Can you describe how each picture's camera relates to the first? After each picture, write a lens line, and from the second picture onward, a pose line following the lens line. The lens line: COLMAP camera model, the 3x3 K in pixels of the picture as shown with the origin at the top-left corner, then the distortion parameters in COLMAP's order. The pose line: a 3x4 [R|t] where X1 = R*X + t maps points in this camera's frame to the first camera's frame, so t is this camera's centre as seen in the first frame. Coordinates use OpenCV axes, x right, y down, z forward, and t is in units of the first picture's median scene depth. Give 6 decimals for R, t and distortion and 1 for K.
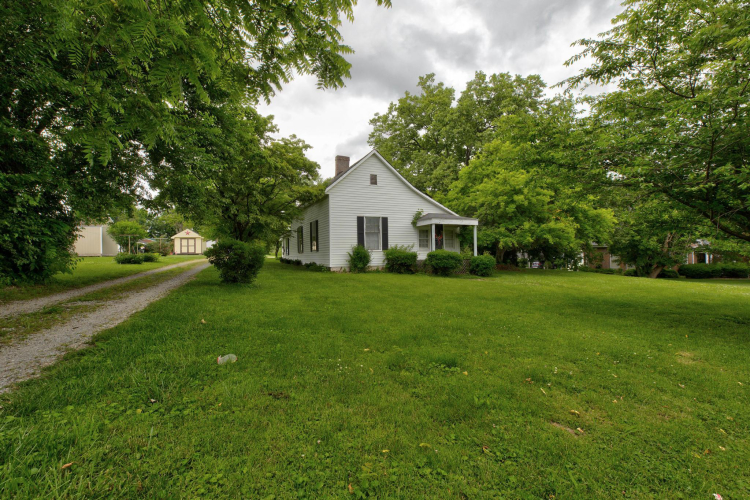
lens RADIAL K [[344.2, 0, 375.0], [0, 344.2, 250.0], [0, 0, 1]] dist [-0.001658, -0.000509]
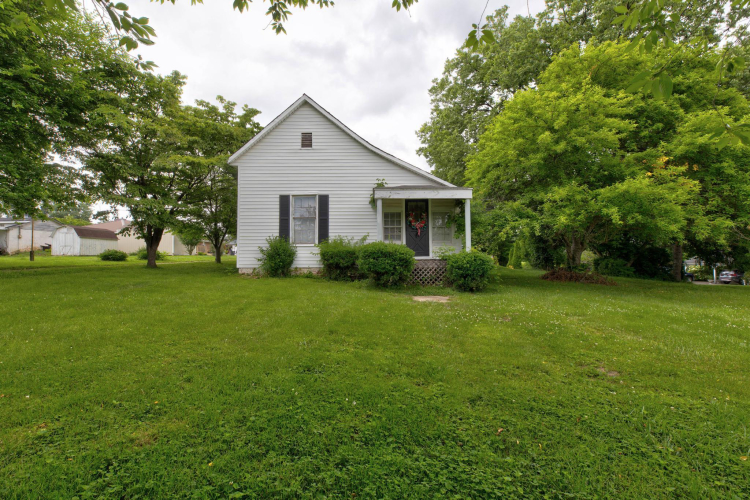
lens RADIAL K [[344.2, 0, 375.0], [0, 344.2, 250.0], [0, 0, 1]] dist [-0.001658, -0.000509]
pose [[0.928845, -0.010007, -0.370332, 0.367237], [0.009352, 0.999950, -0.003564, 0.015212], [0.370350, -0.000153, 0.928892, 0.418095]]
